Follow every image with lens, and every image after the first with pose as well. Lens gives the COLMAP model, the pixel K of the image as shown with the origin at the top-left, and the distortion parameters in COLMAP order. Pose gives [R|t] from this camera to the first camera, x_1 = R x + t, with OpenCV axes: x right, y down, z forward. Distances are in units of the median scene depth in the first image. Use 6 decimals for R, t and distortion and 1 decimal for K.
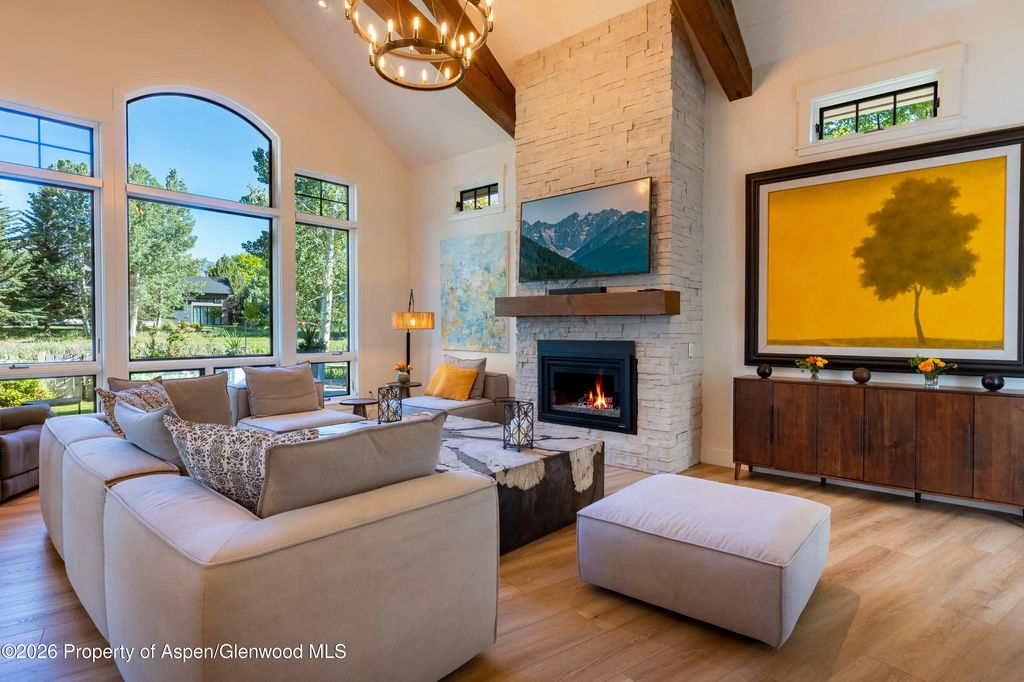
lens RADIAL K [[546.8, 0, 511.1], [0, 546.8, 337.9], [0, 0, 1]] dist [-0.006885, 0.001841]
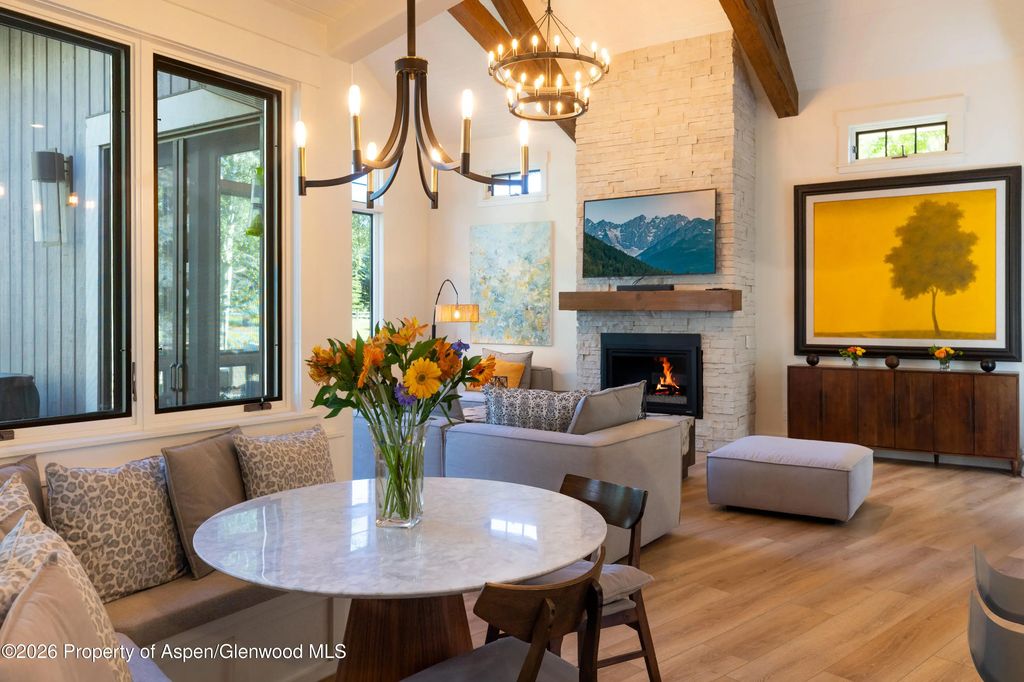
lens RADIAL K [[764.7, 0, 526.6], [0, 764.7, 311.0], [0, 0, 1]] dist [0.004033, -0.006837]
pose [[0.992380, -0.000404, 0.123213, -0.312453], [0.003052, 0.999768, -0.021300, -0.008833], [-0.123176, 0.021514, 0.992152, -0.493403]]
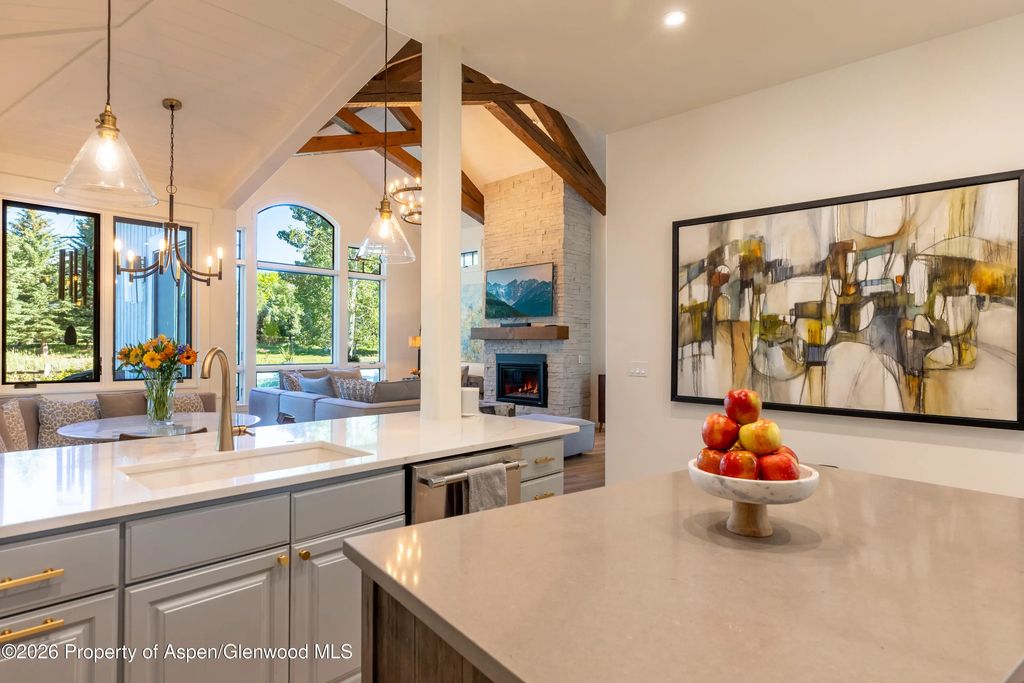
lens RADIAL K [[546.8, 0, 503.6], [0, 546.8, 342.4], [0, 0, 1]] dist [-0.006885, 0.001841]
pose [[0.999282, 0.001947, -0.037844, 0.155145], [-0.002887, 0.999688, -0.024798, 0.012077], [0.037784, 0.024889, 0.998976, -0.756580]]
